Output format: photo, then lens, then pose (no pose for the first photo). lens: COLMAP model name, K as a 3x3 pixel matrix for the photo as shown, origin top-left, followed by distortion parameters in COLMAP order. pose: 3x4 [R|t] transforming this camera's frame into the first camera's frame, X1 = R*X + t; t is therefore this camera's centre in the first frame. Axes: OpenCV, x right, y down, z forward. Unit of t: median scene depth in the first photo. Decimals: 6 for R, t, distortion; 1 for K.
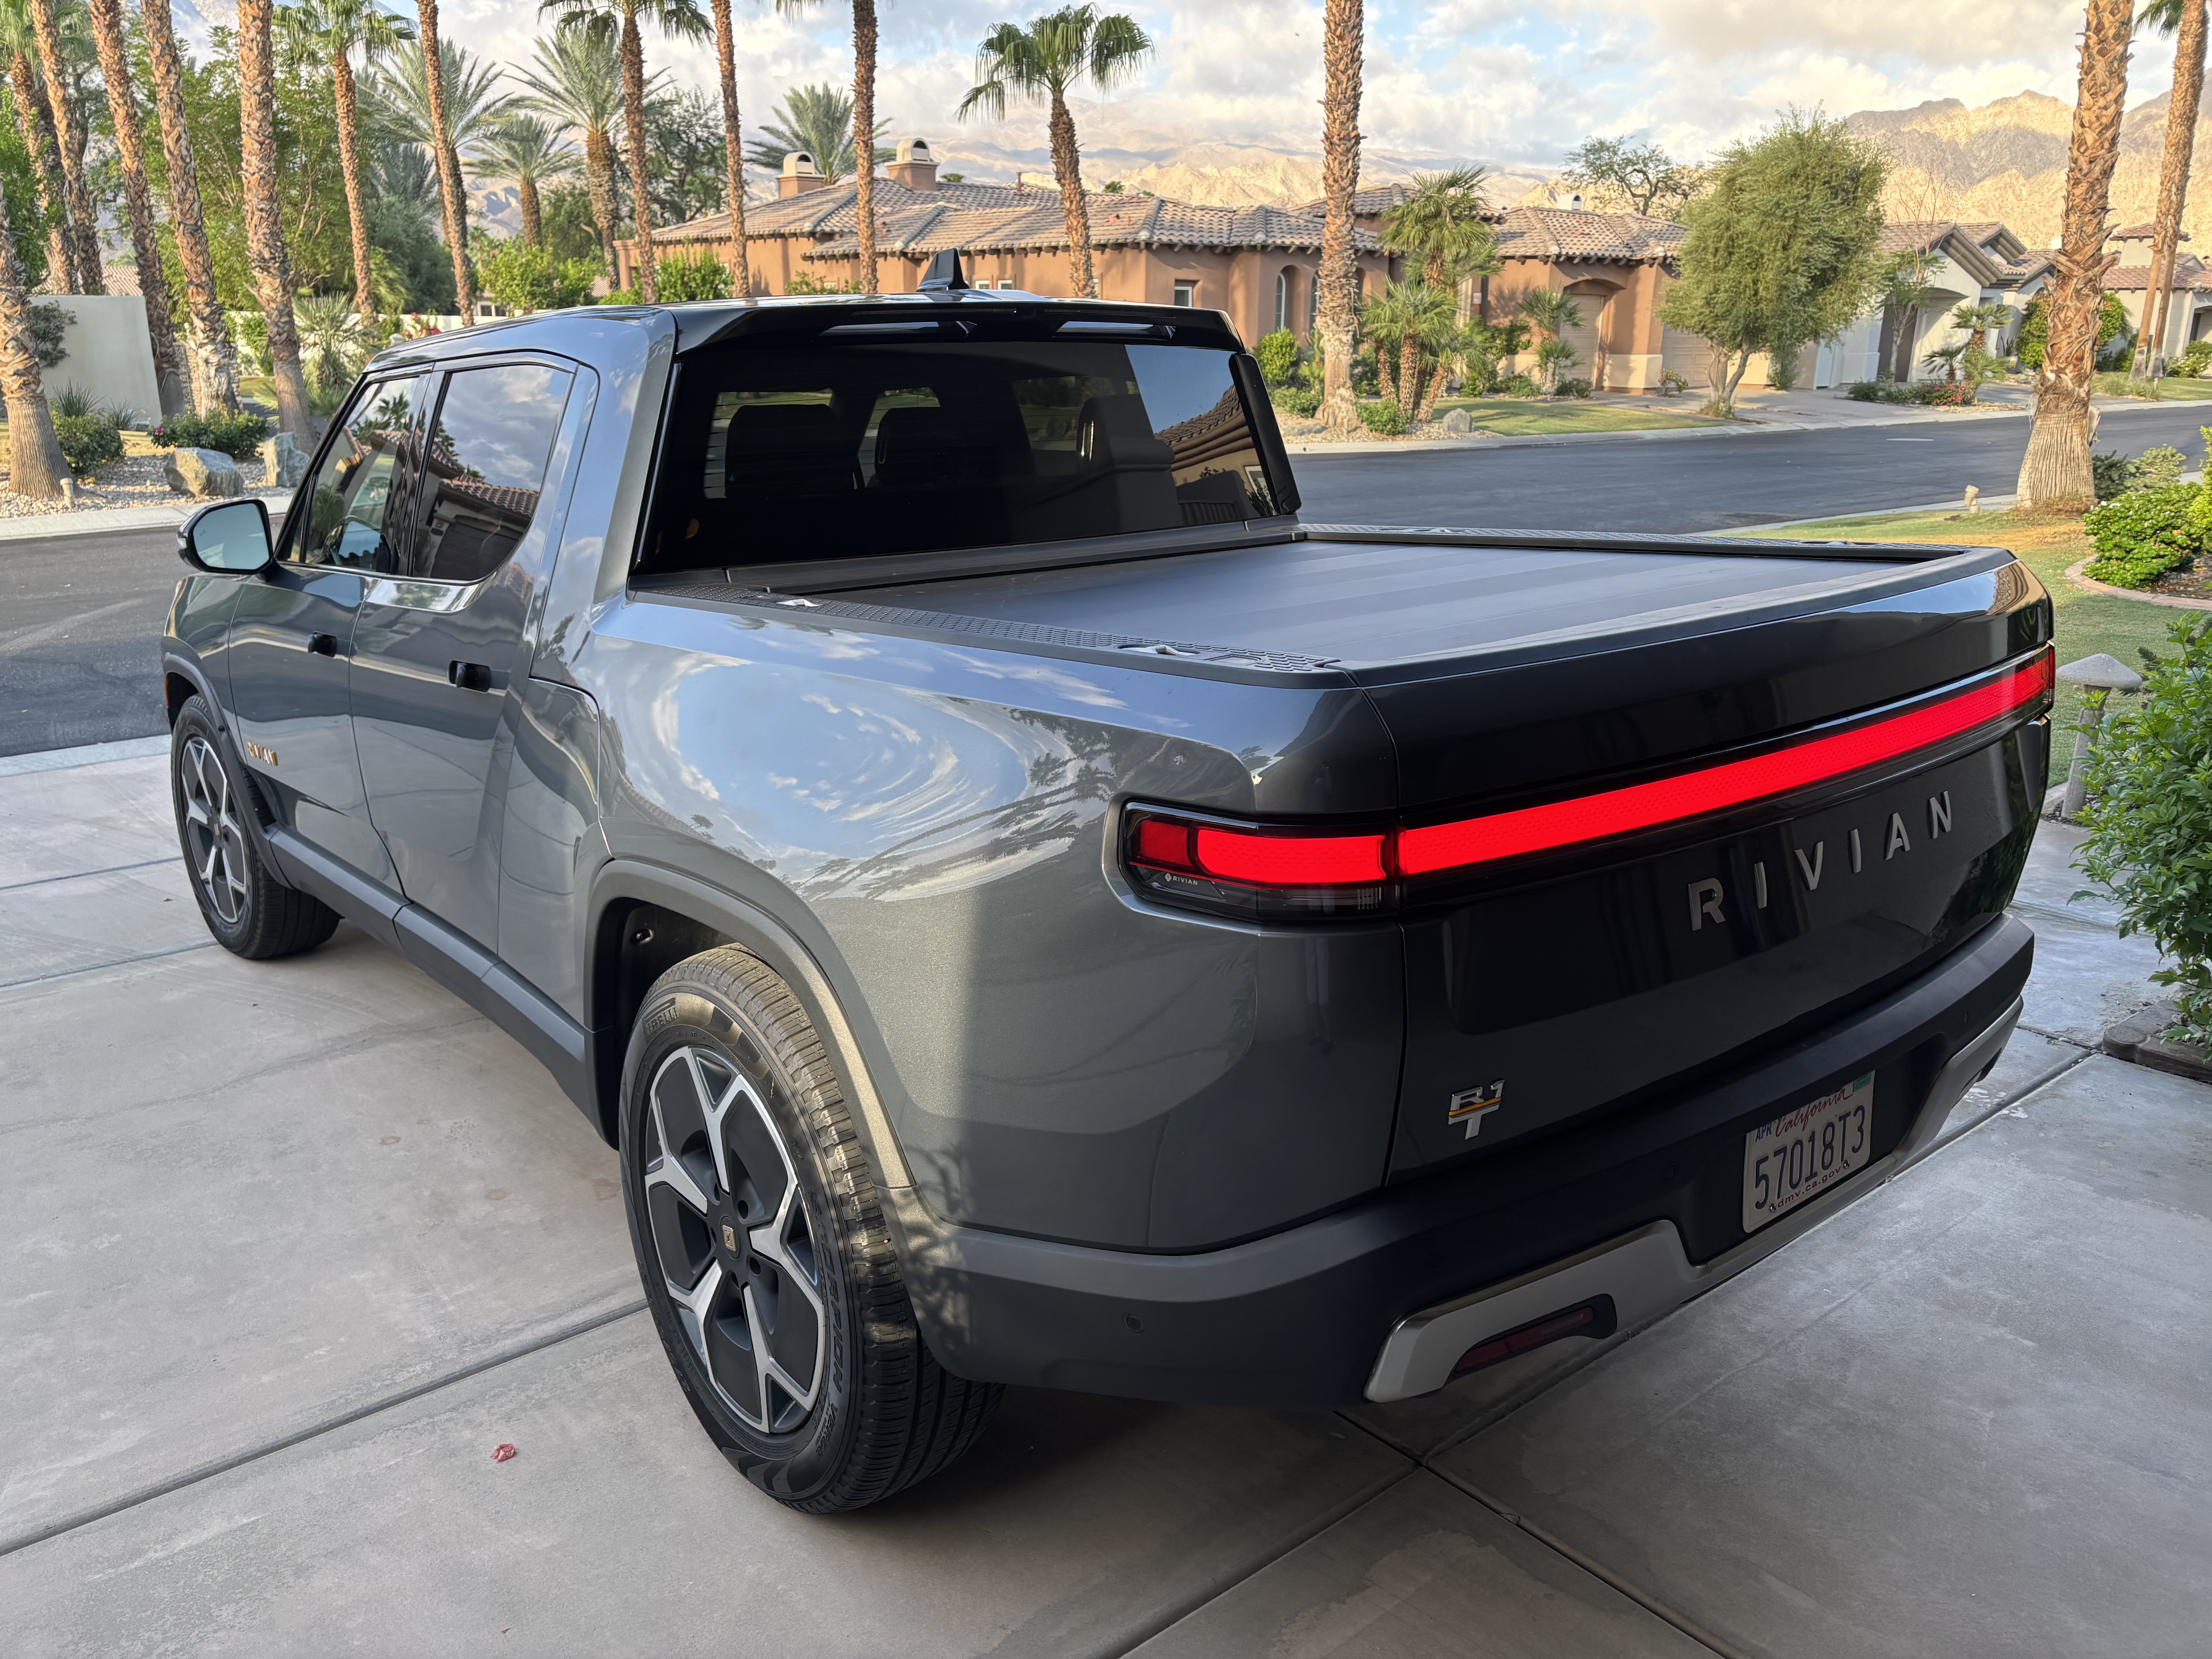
lens RADIAL K [[1685.6, 0, 1101.9], [0, 1685.6, 799.9], [0, 0, 1]] dist [0.027179, -0.000297]
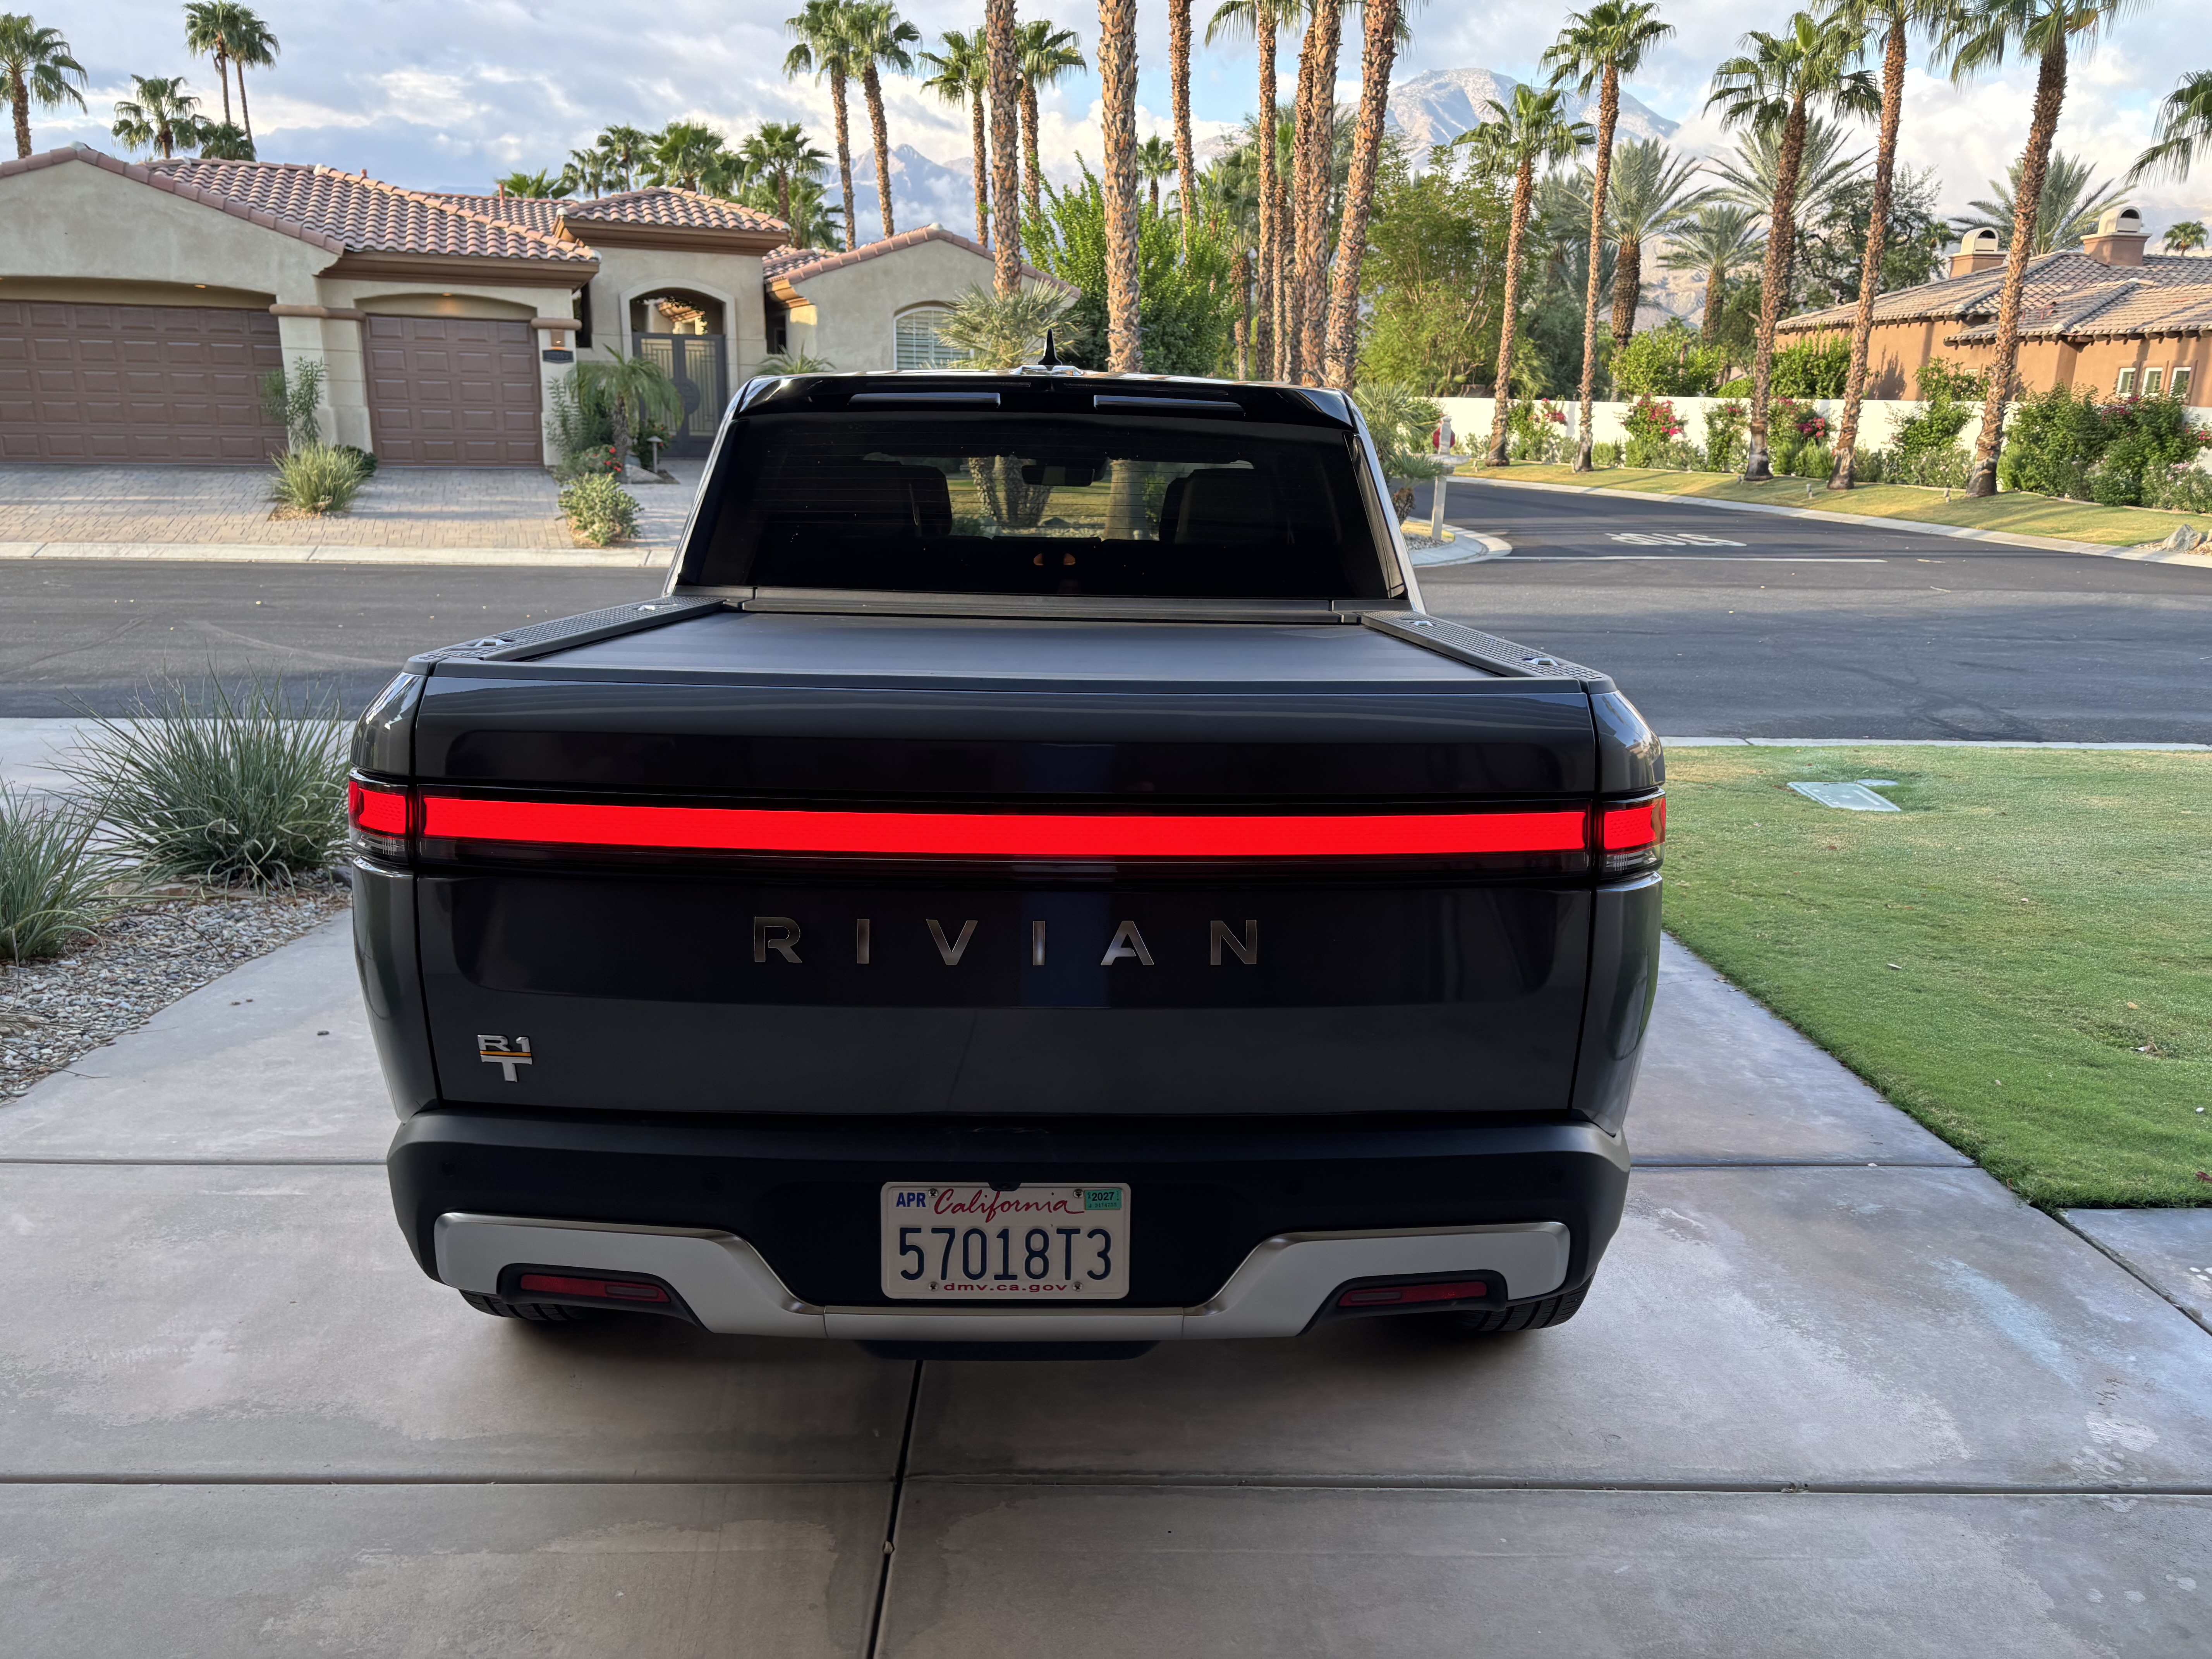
lens RADIAL K [[1674.4, 0, 1119.6], [0, 1674.4, 821.2], [0, 0, 1]] dist [0.057509, -0.050433]
pose [[0.790582, 0.165617, -0.589535, 0.055621], [-0.186609, 0.982099, 0.025652, -0.003805], [0.583230, 0.089732, 0.807335, 0.013851]]
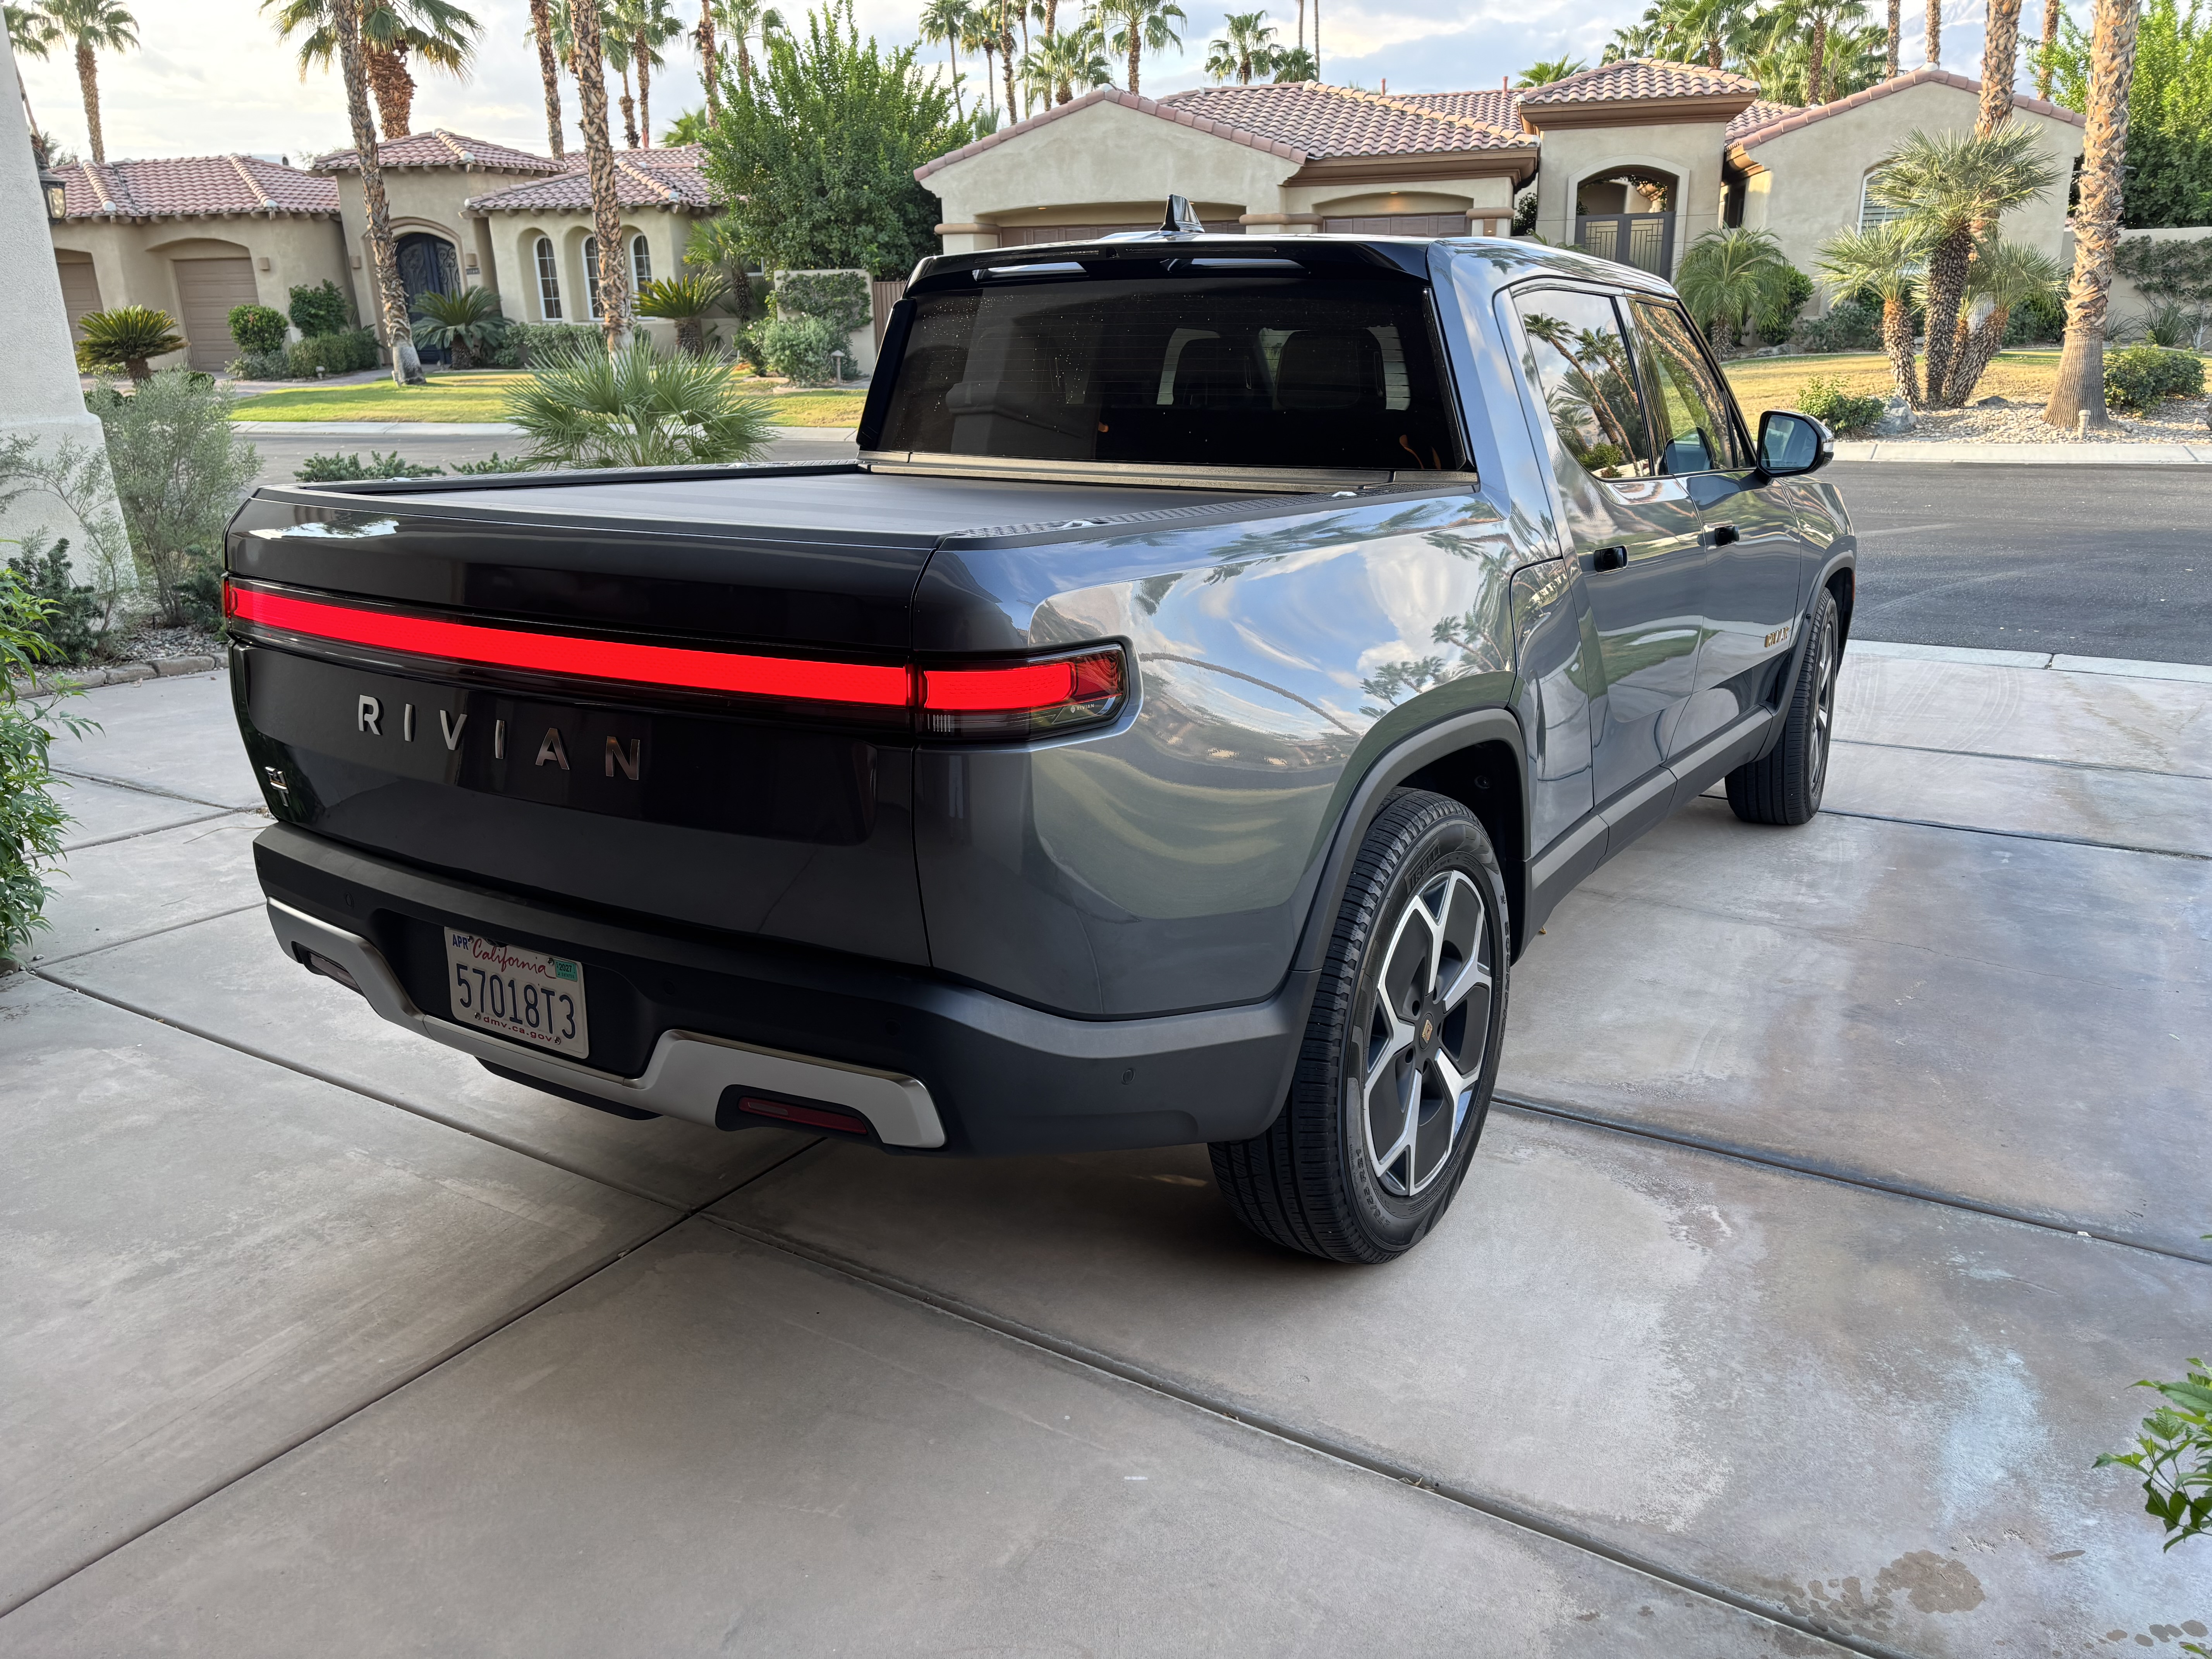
lens RADIAL K [[1678.3, 0, 1114.2], [0, 1678.3, 806.3], [0, 0, 1]] dist [0.062553, -0.069816]
pose [[0.316900, 0.271778, -0.908686, 0.086763], [-0.234703, 0.950740, 0.202504, -0.013500], [0.918961, 0.149098, 0.365077, 0.052546]]
